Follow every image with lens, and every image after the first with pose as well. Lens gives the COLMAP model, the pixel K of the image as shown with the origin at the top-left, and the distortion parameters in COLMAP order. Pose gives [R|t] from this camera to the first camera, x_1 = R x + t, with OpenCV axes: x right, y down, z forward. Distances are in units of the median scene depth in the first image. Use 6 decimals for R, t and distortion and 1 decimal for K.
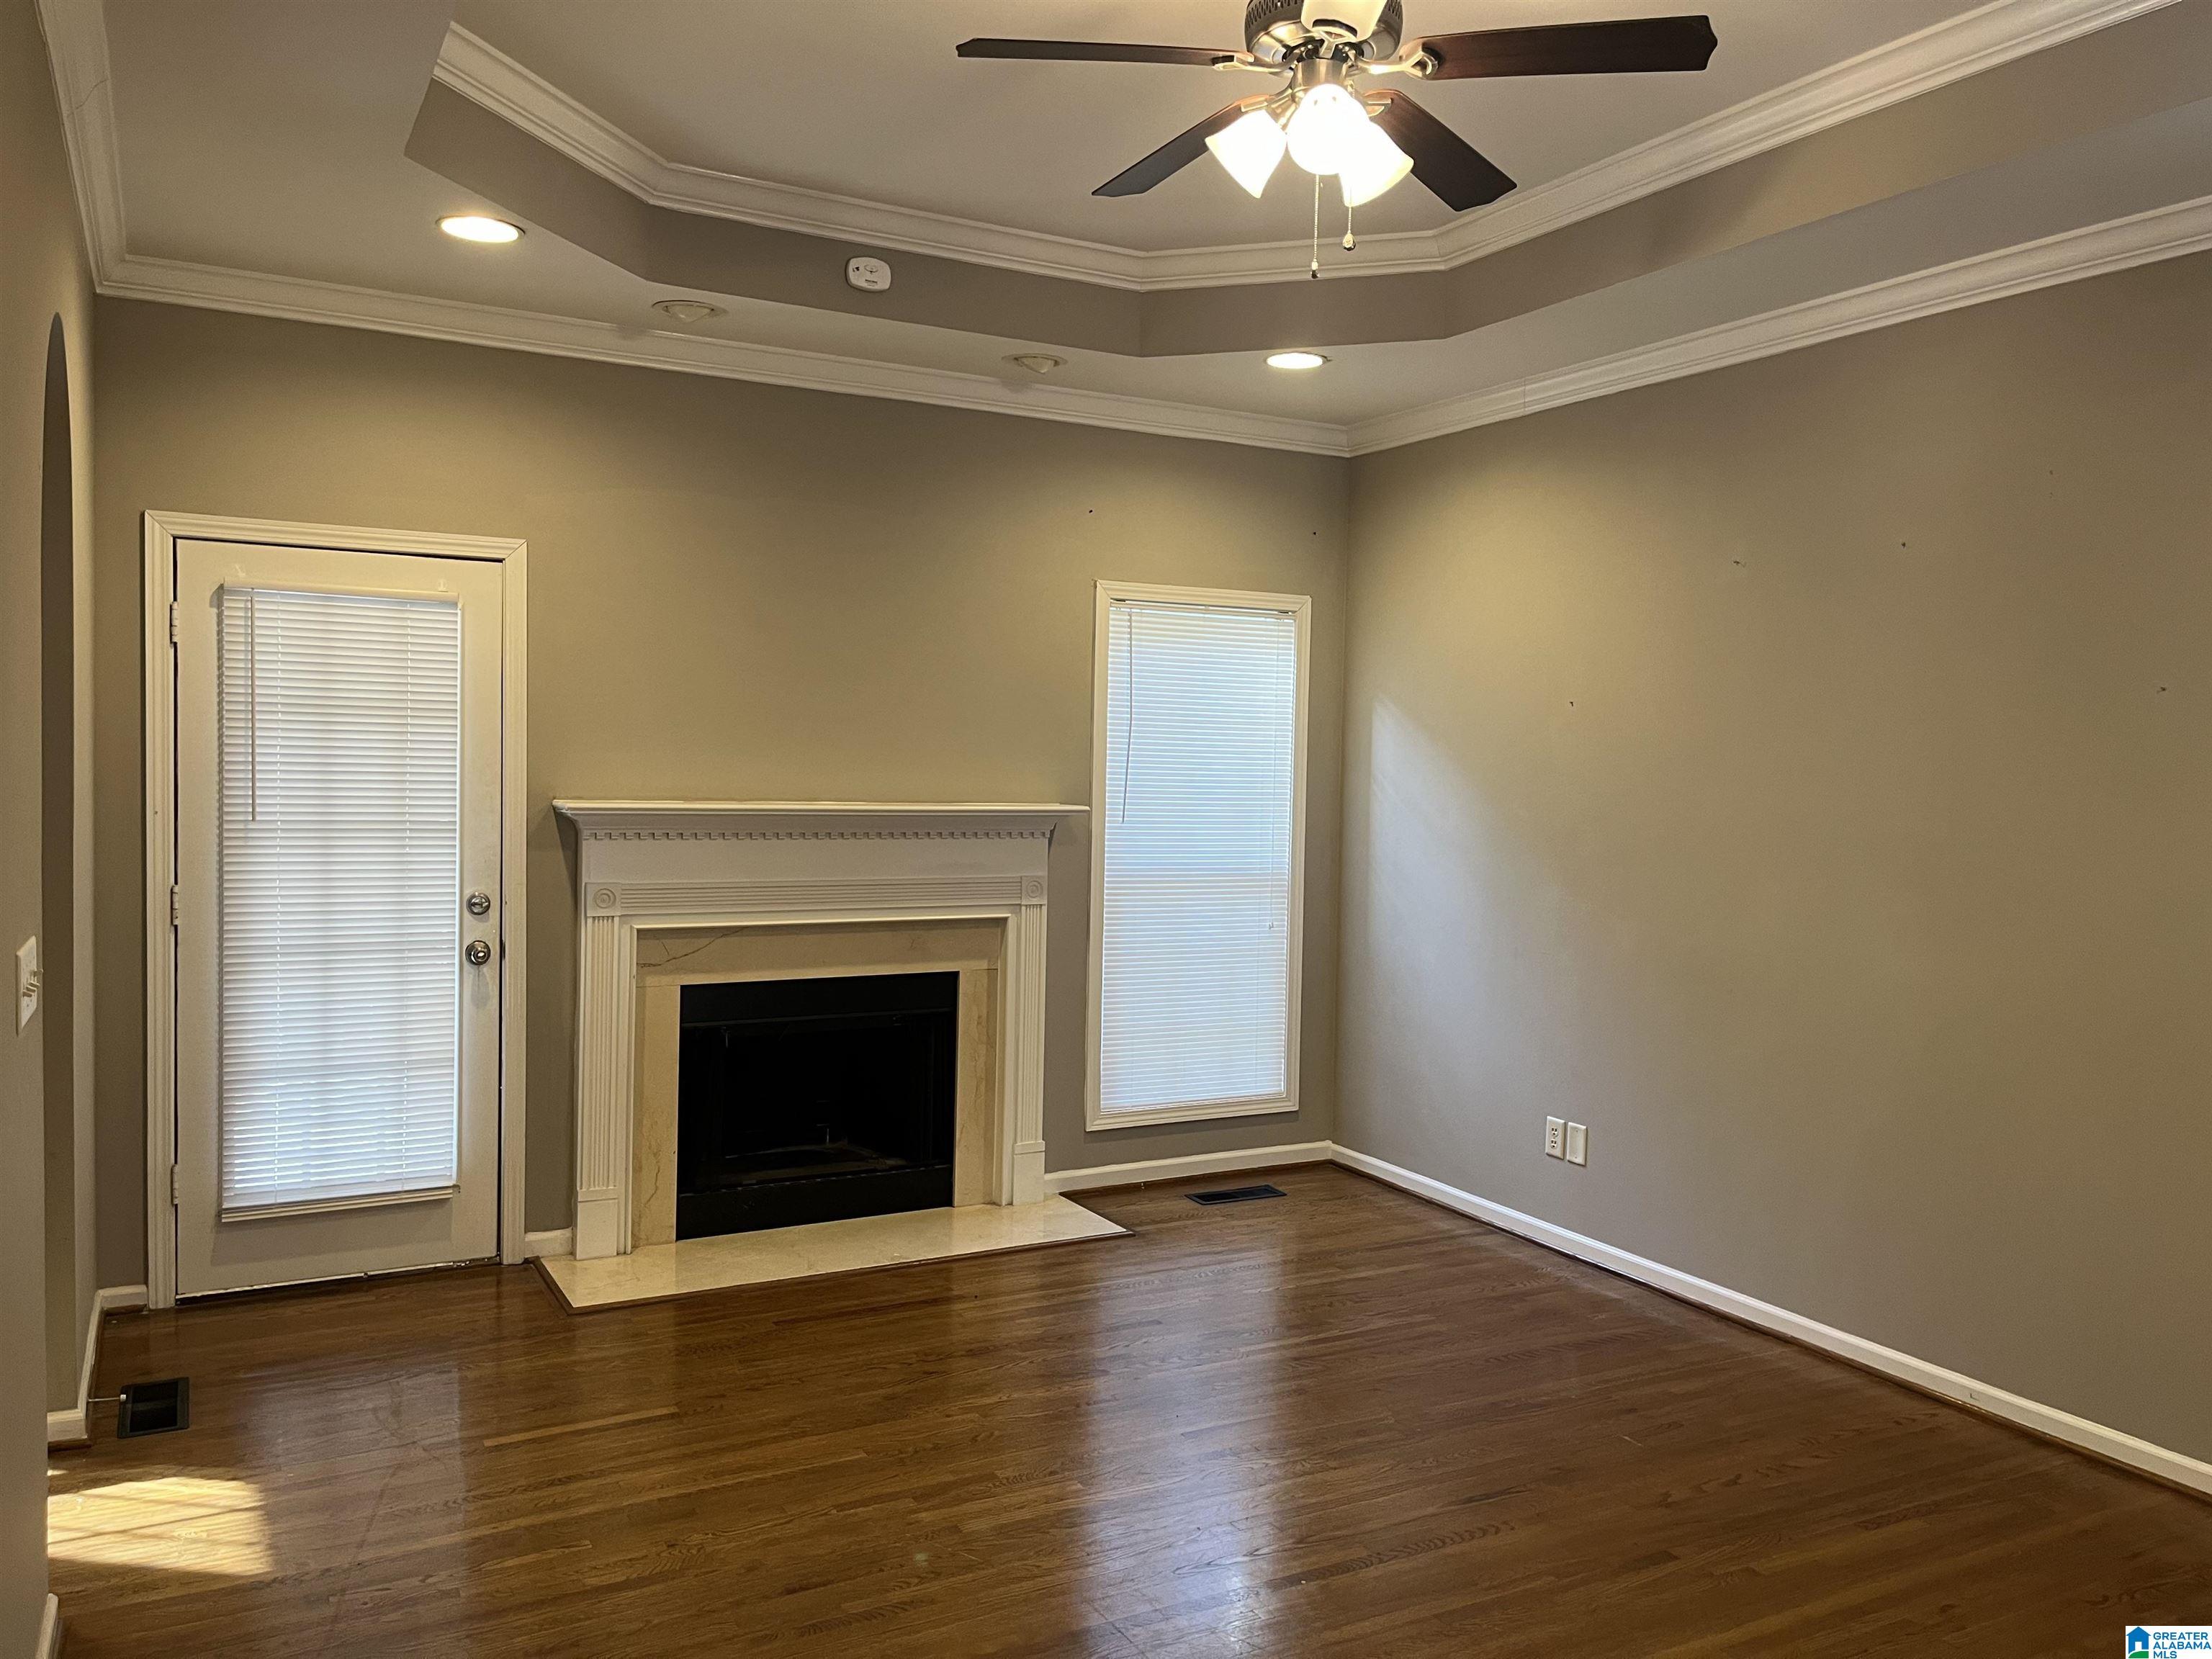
lens RADIAL K [[1670.2, 0, 1104.2], [0, 1670.2, 818.2], [0, 0, 1]] dist [0.008545, -0.007235]
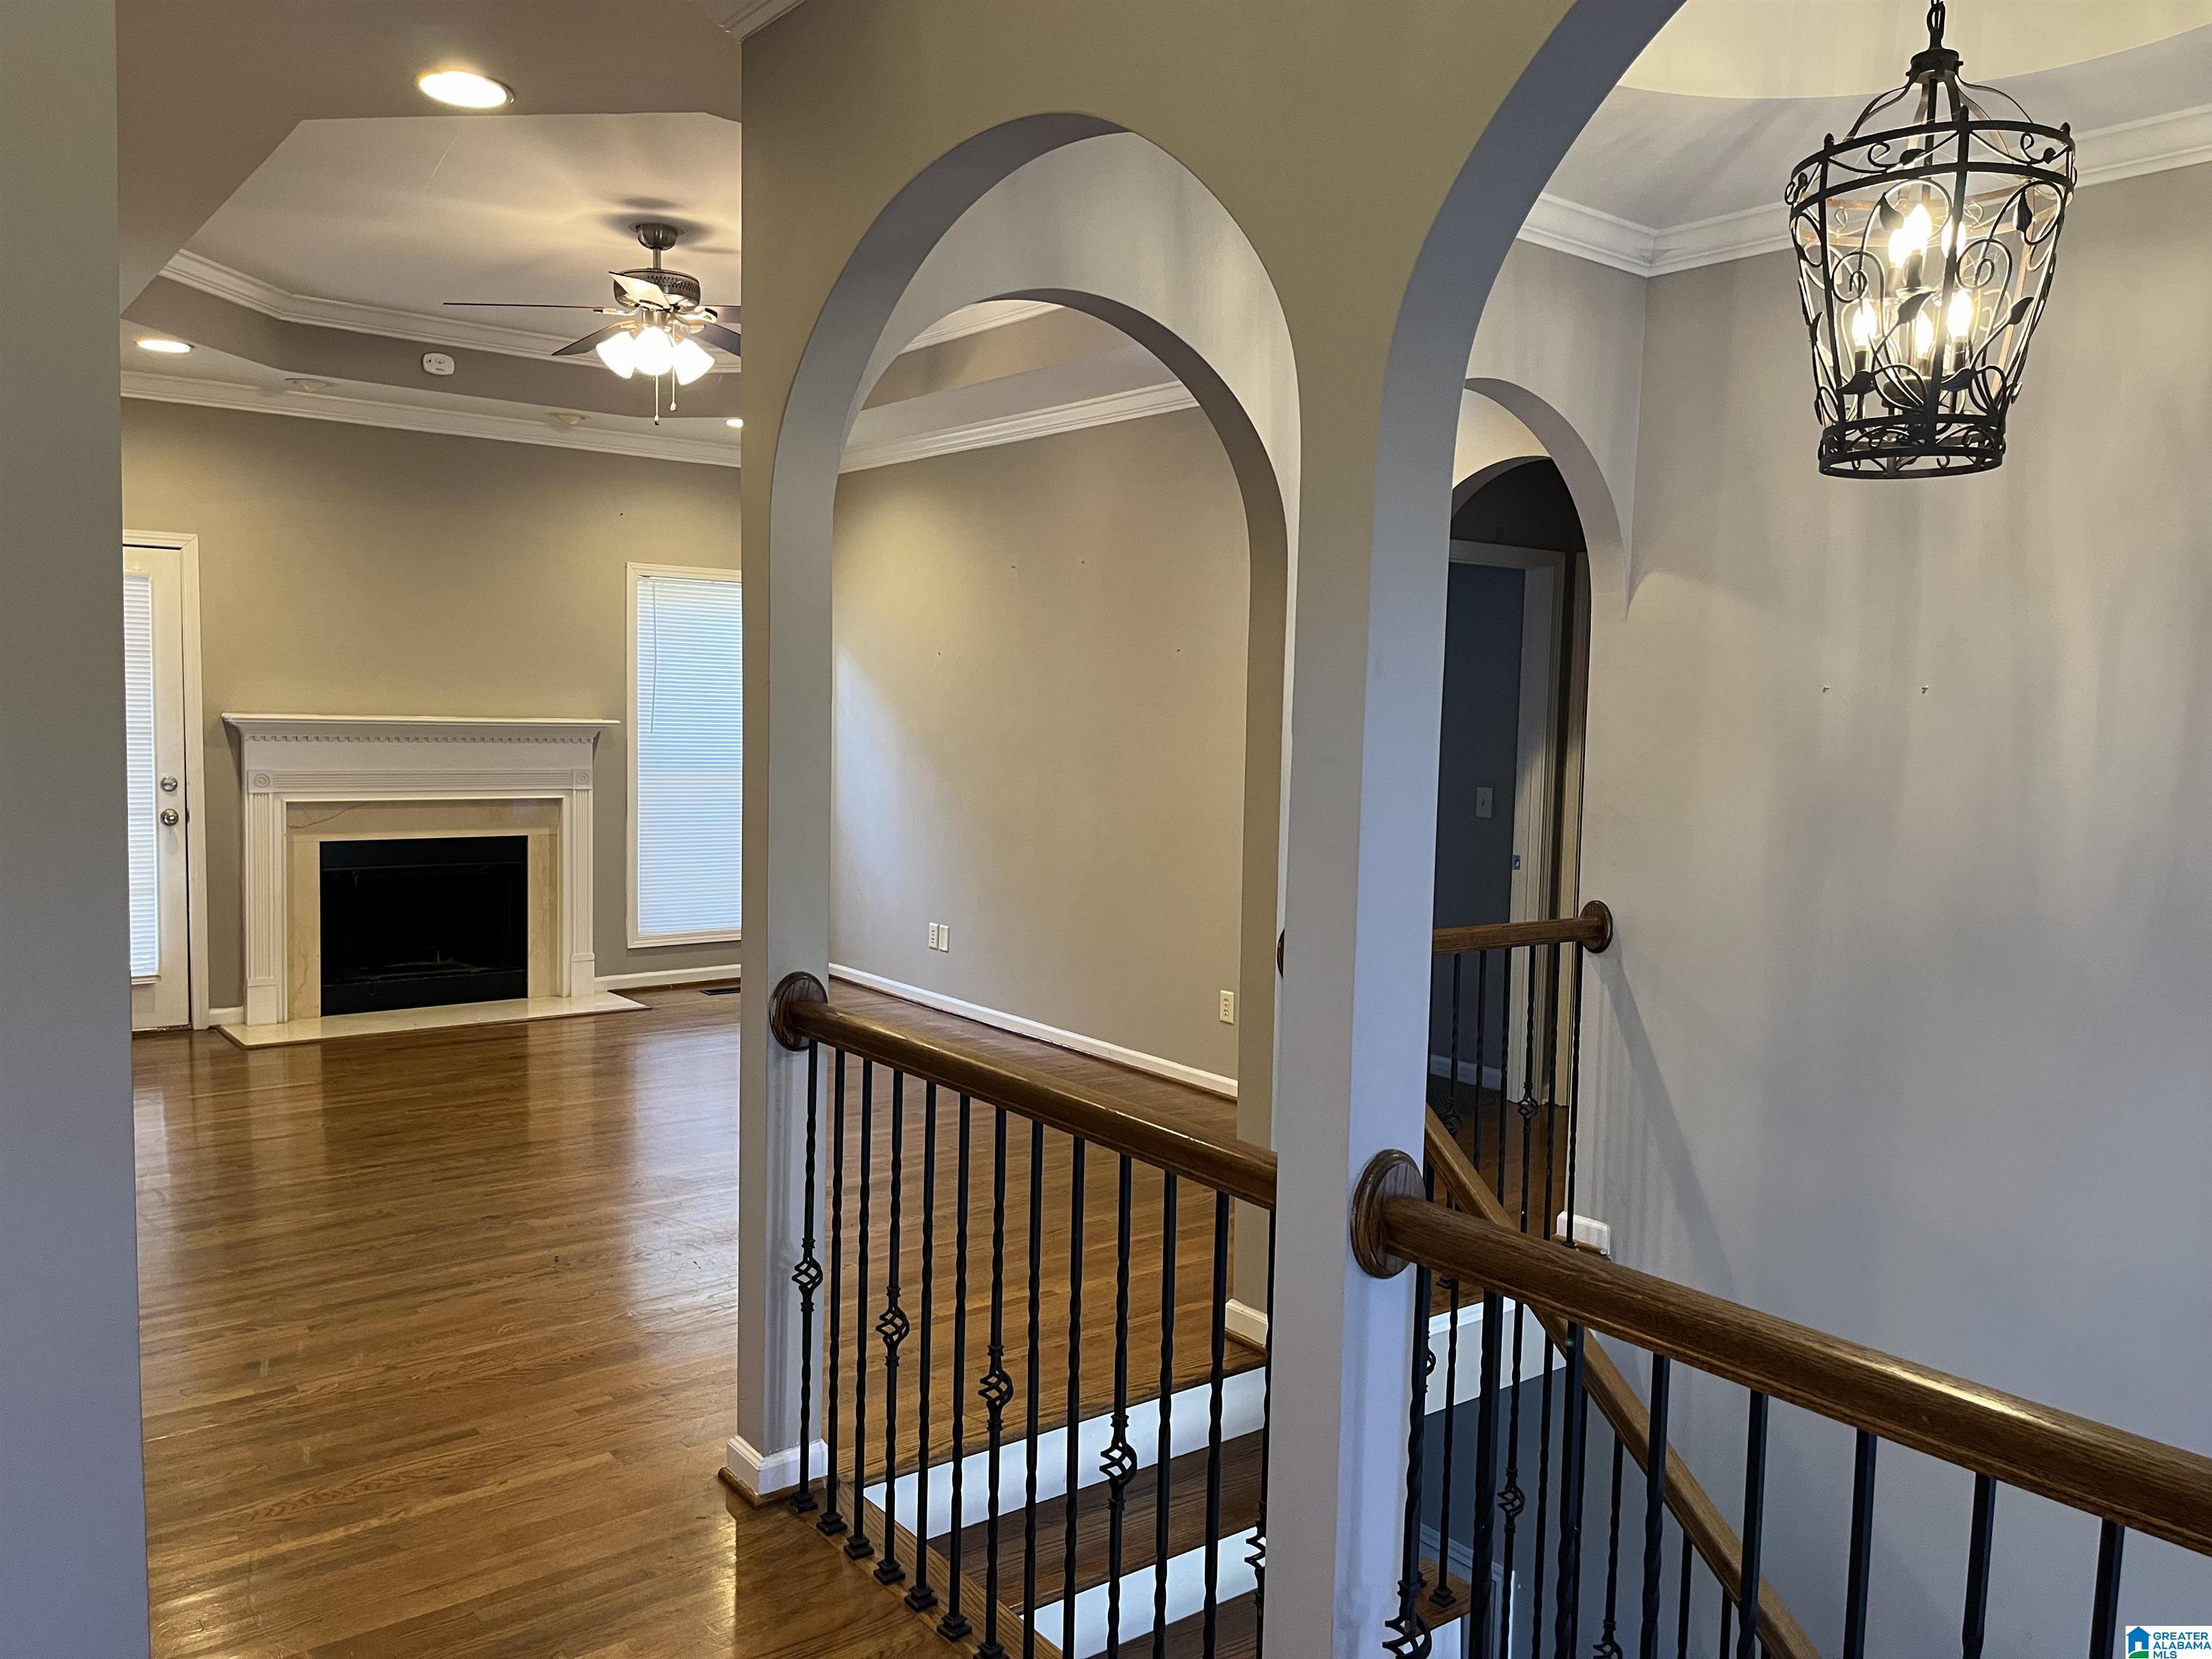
lens RADIAL K [[1670.2, 0, 1117.7], [0, 1670.2, 833.3], [0, 0, 1]] dist [0.008545, -0.007235]
pose [[0.984539, -0.011670, 0.174778, 0.180610], [0.004191, 0.999062, 0.043098, 0.033099], [-0.175117, -0.041699, 0.983664, -0.568054]]
